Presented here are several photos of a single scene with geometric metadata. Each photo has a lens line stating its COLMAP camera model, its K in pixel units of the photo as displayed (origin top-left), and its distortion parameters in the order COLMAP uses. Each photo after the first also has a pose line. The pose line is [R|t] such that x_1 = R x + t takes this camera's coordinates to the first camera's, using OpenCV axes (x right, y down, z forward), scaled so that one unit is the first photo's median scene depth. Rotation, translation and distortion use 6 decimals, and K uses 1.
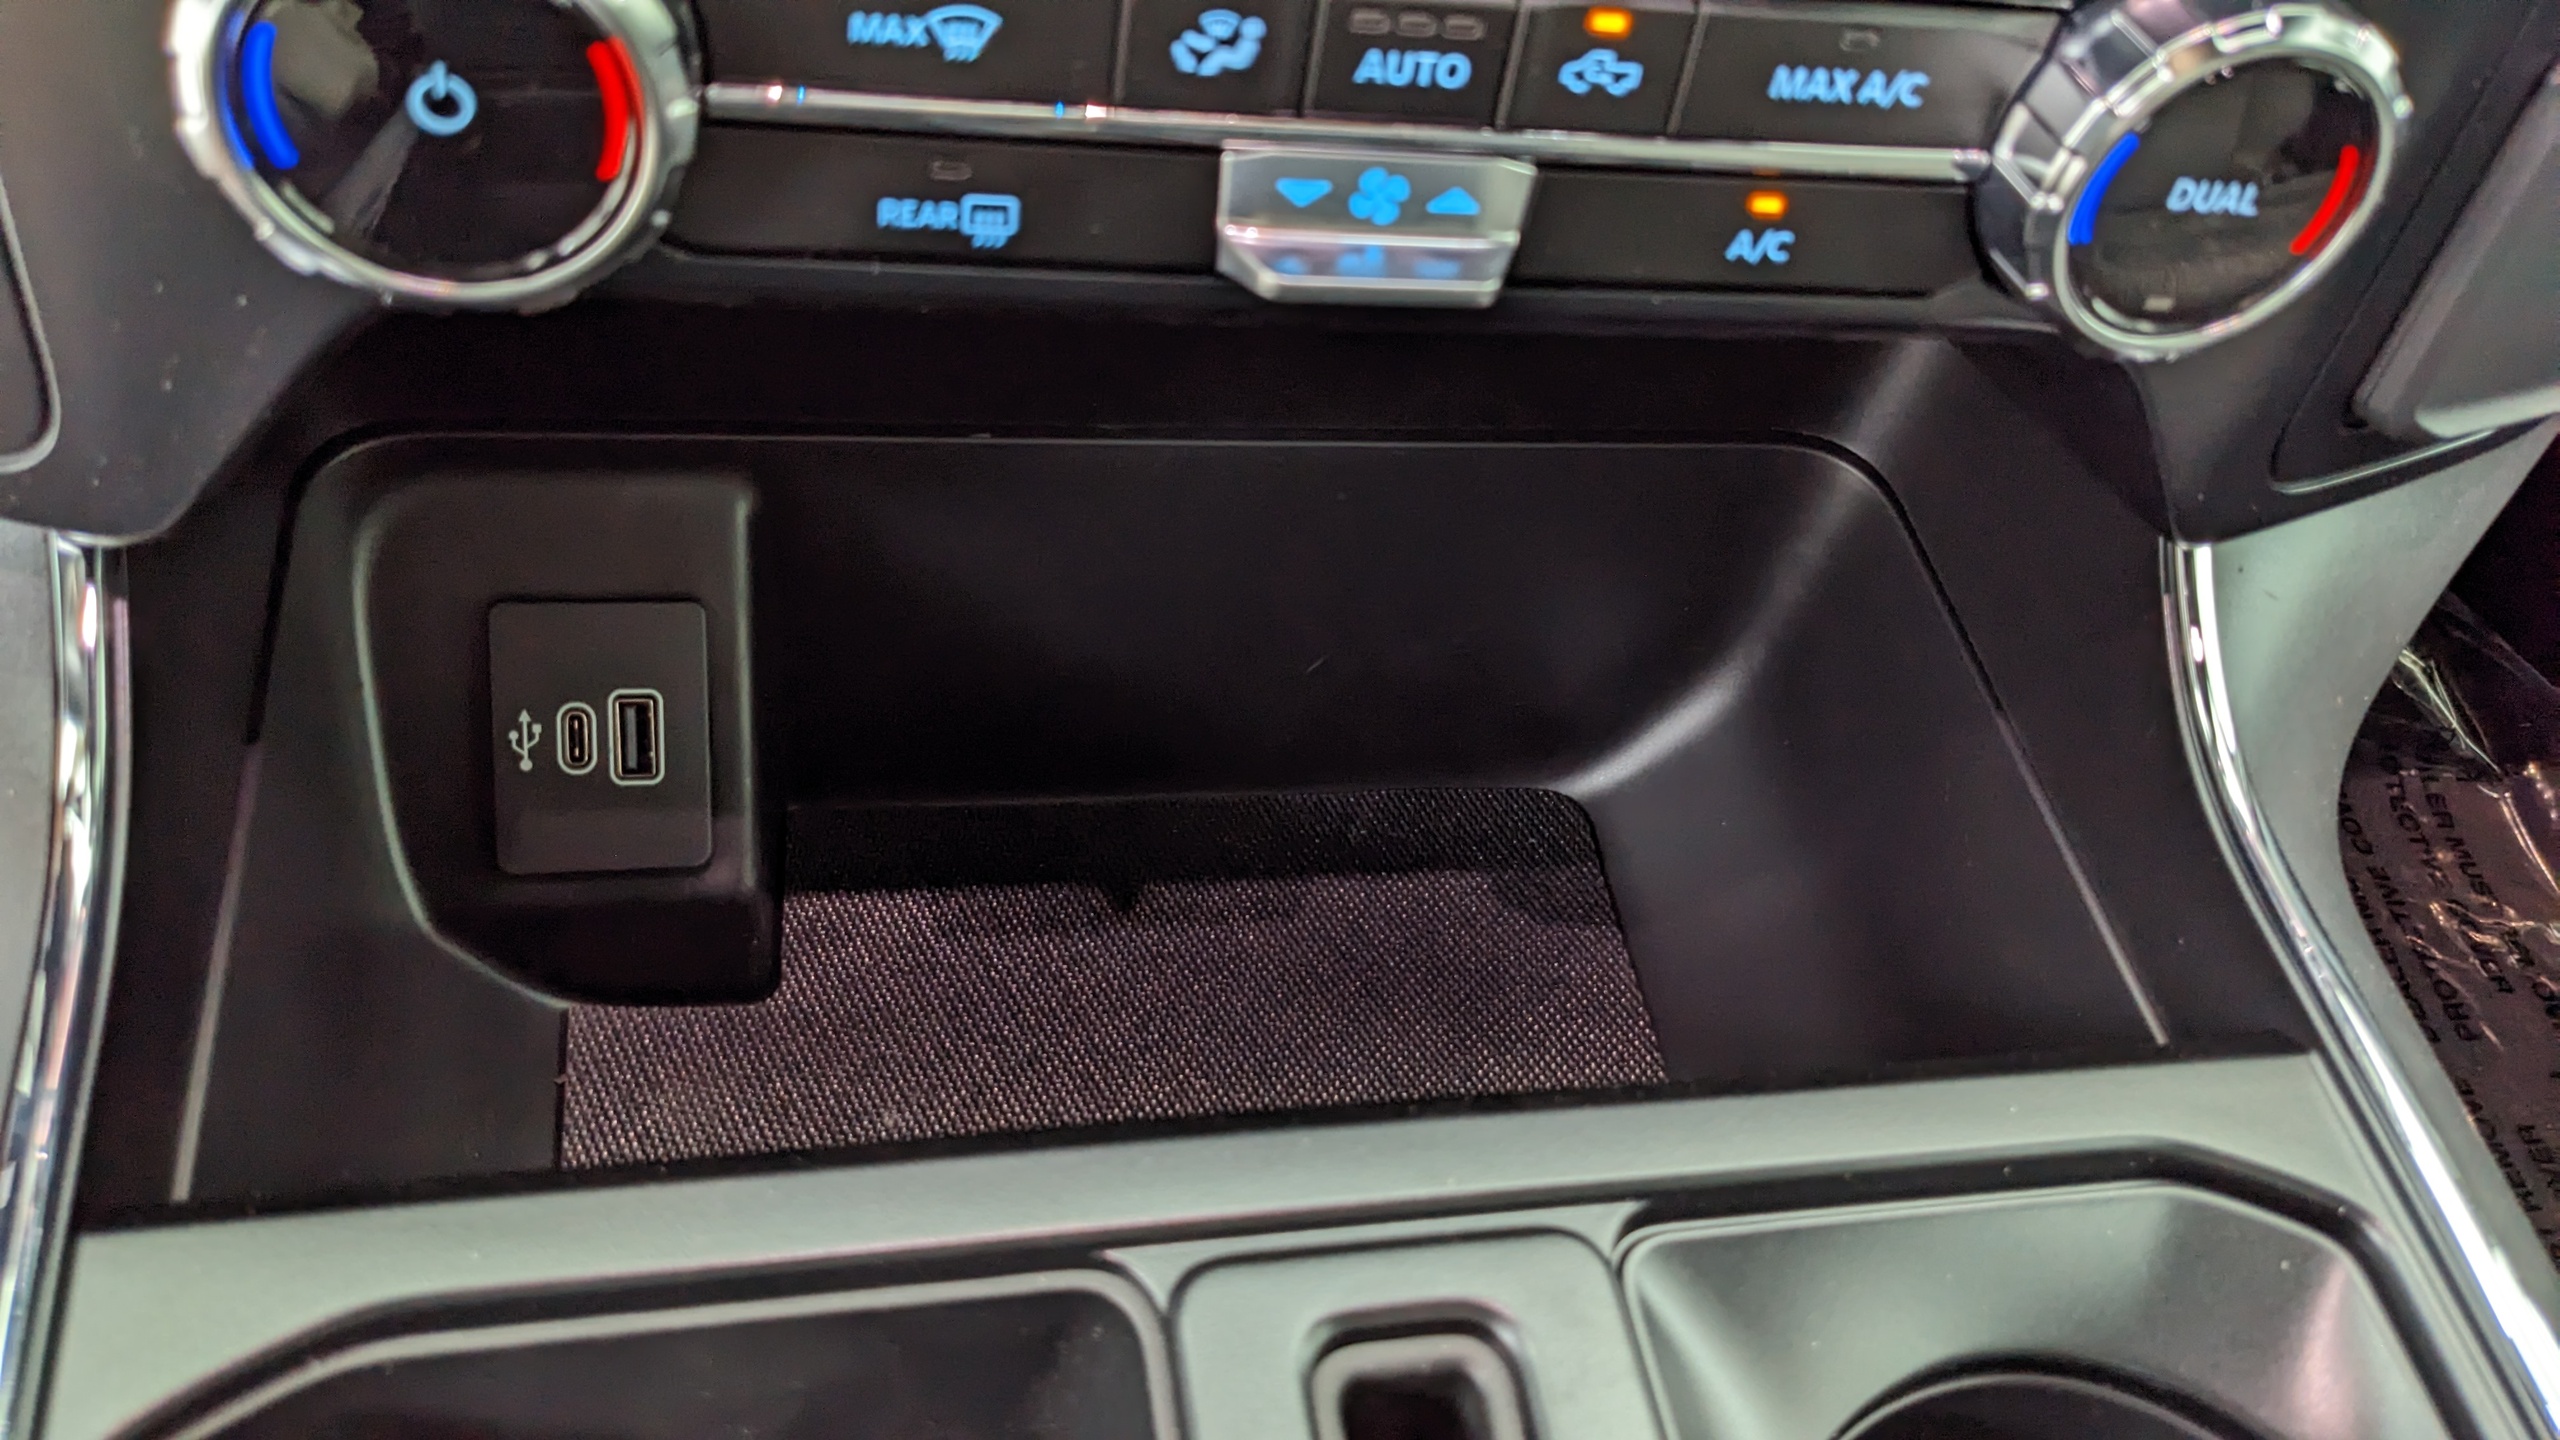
lens RADIAL K [[2051.1, 0, 1269.8], [0, 2051.1, 733.7], [0, 0, 1]] dist [0.032015, -0.056813]
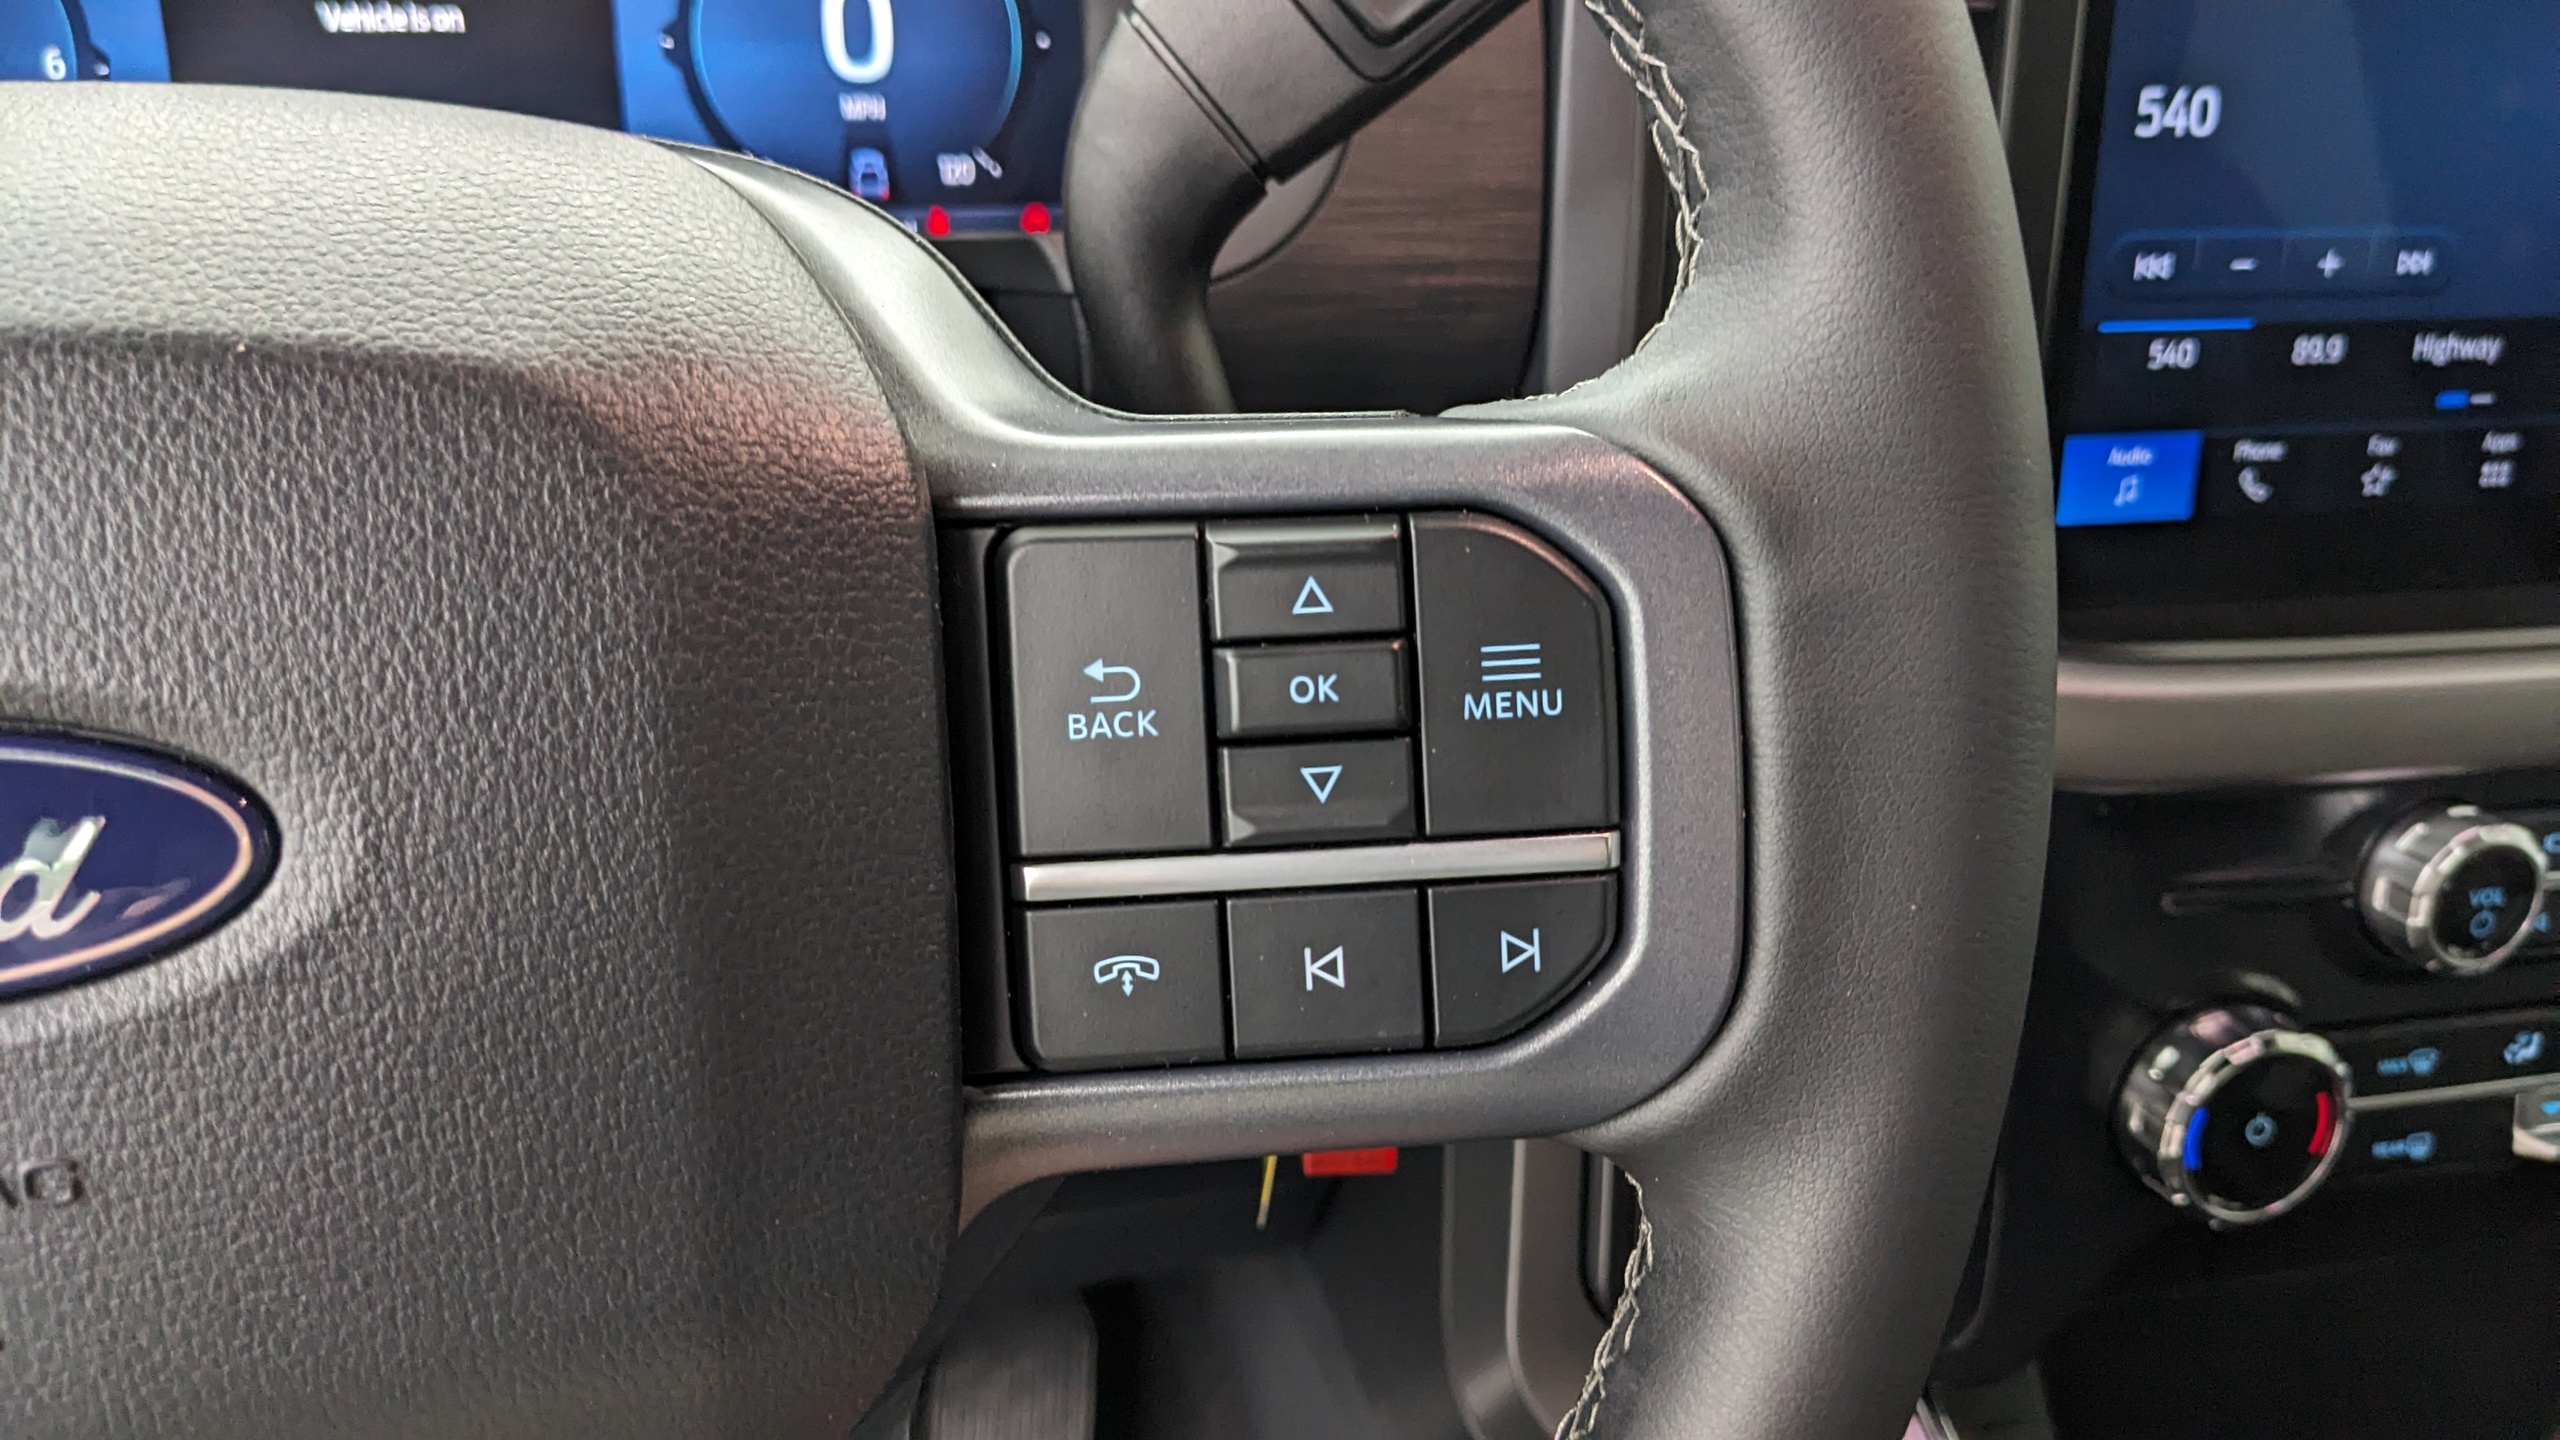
lens RADIAL K [[2051.1, 0, 1291.2], [0, 2051.1, 707.8], [0, 0, 1]] dist [0.032015, -0.056813]
pose [[0.988364, -0.151888, 0.008200, -1.160025], [0.139898, 0.886536, -0.441002, 0.107267], [0.059714, 0.437018, 0.897468, -1.063197]]
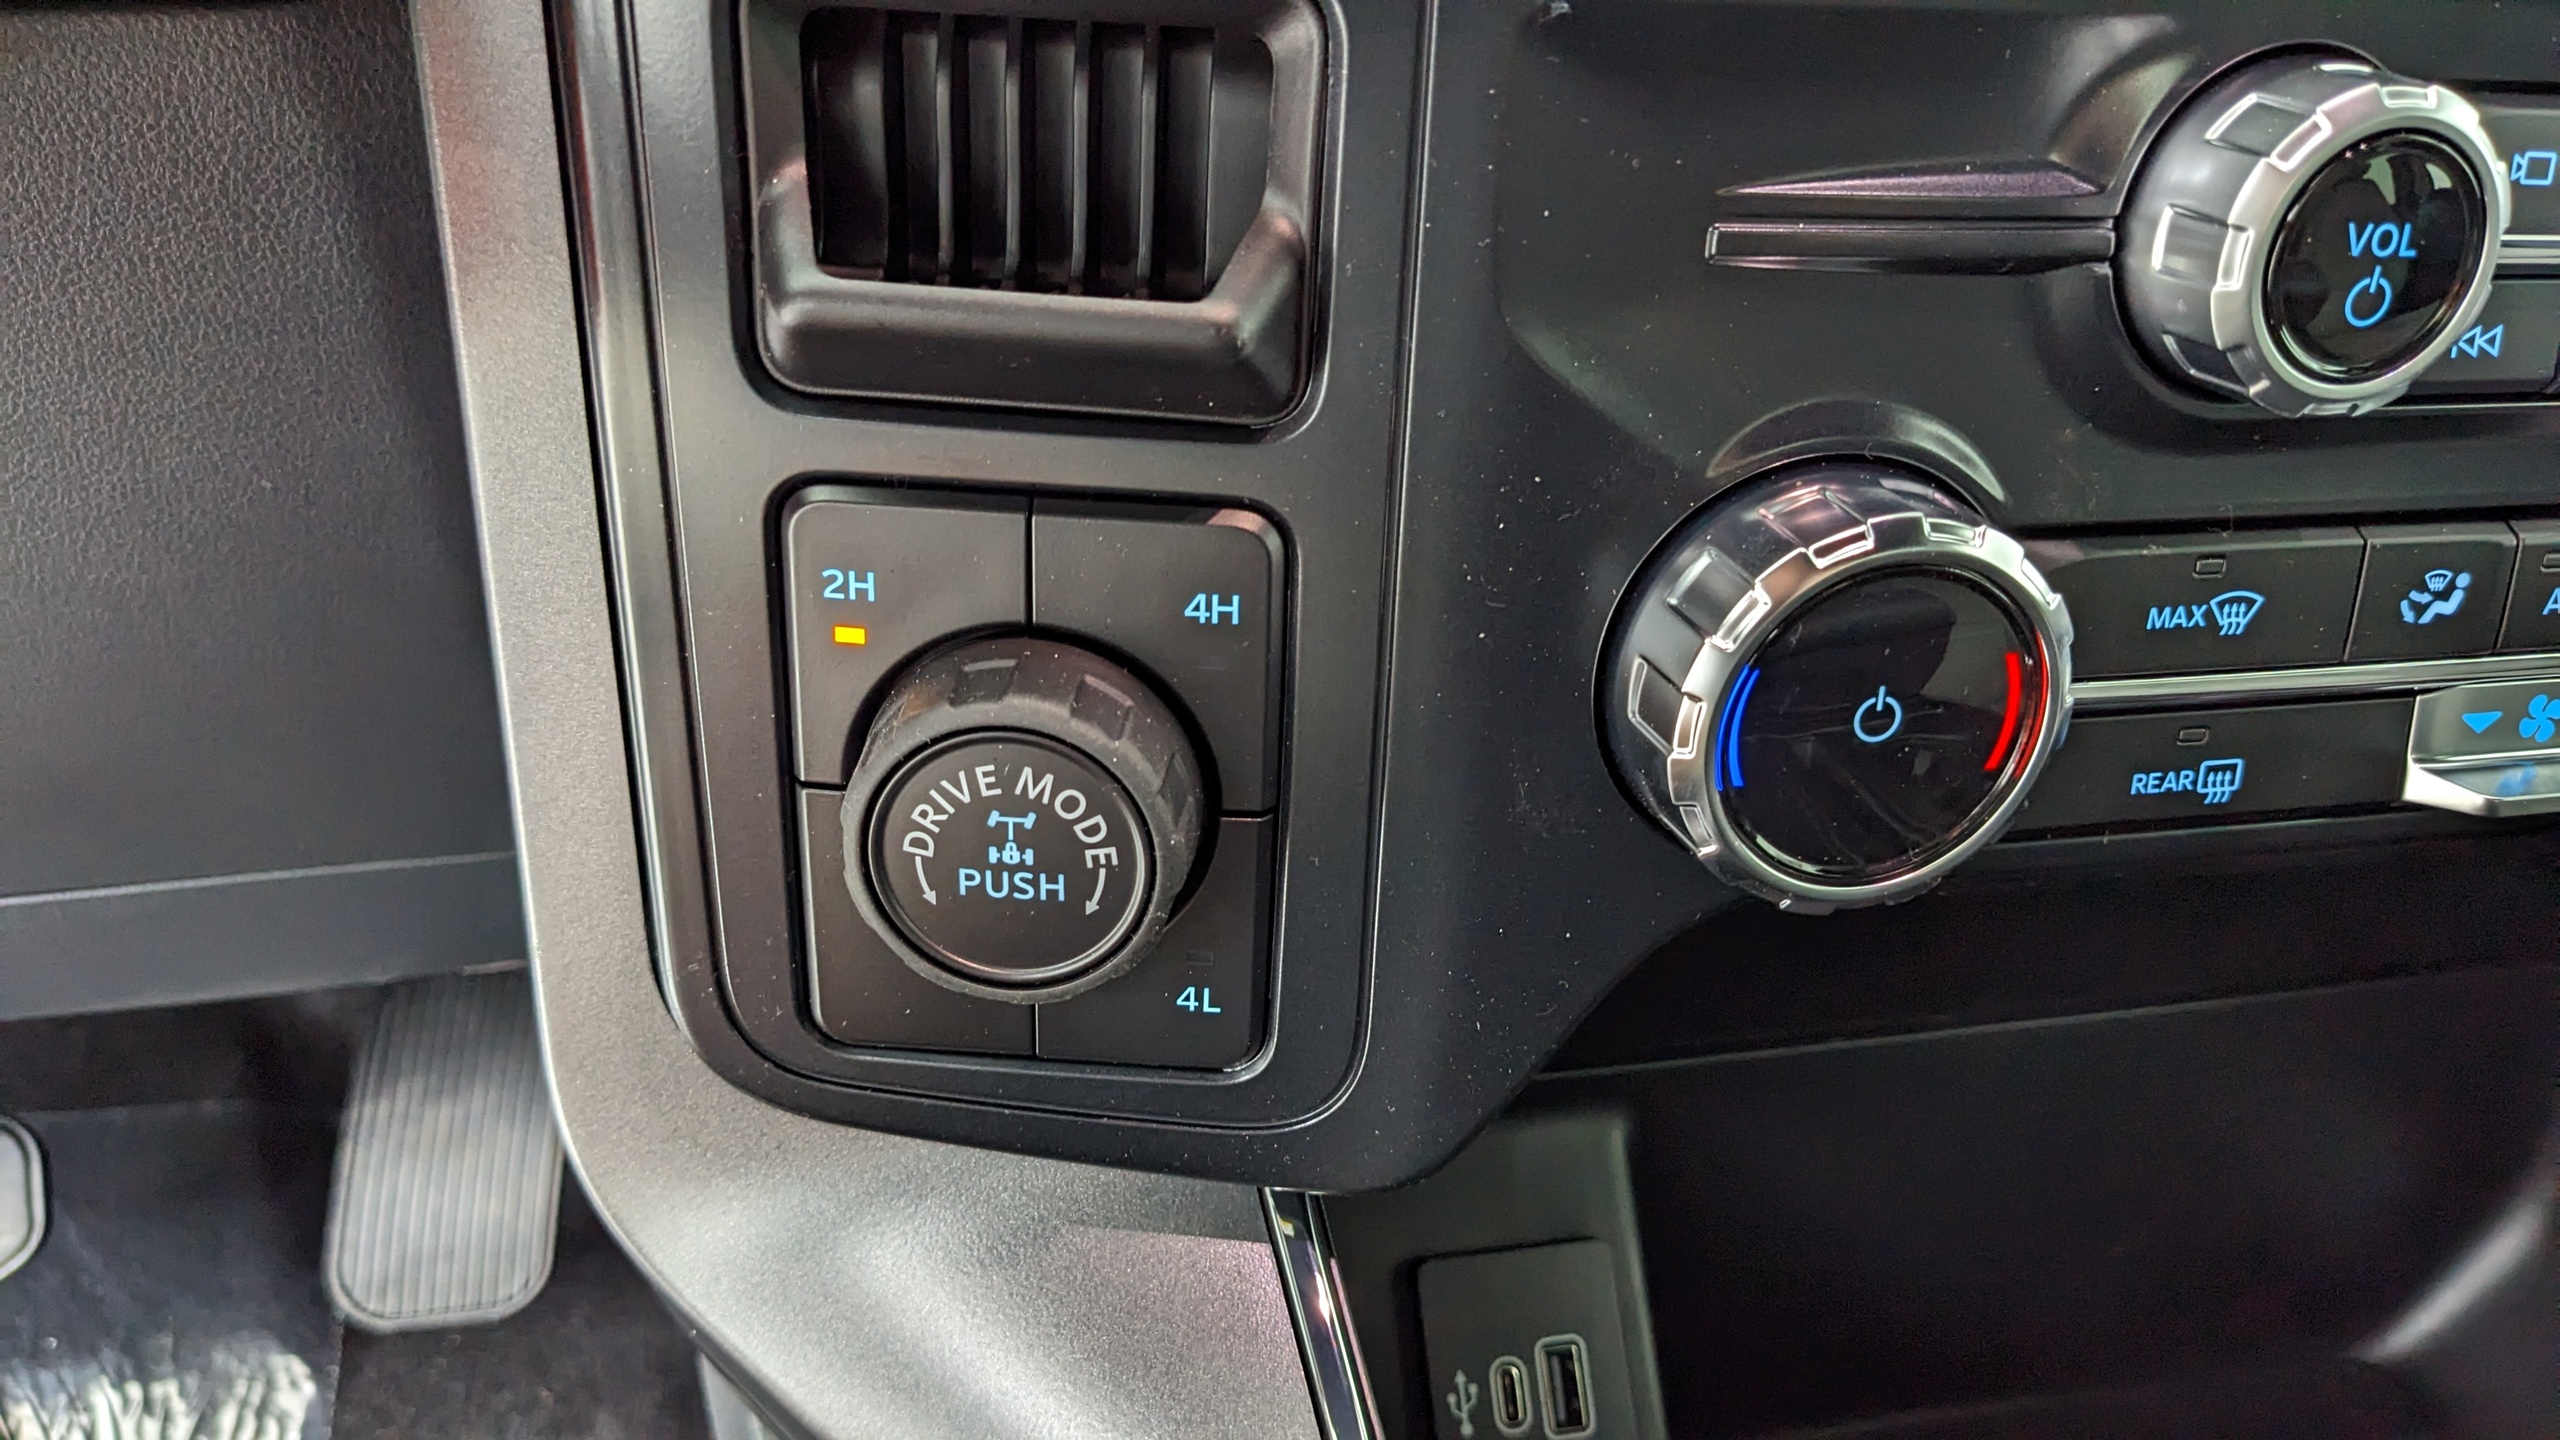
lens RADIAL K [[2051.1, 0, 1257.8], [0, 2051.1, 723.6], [0, 0, 1]] dist [0.032015, -0.056813]
pose [[0.991830, -0.126860, -0.013383, -0.600256], [0.115192, 0.935764, -0.333282, 0.023395], [0.054803, 0.329017, 0.942732, -0.053754]]
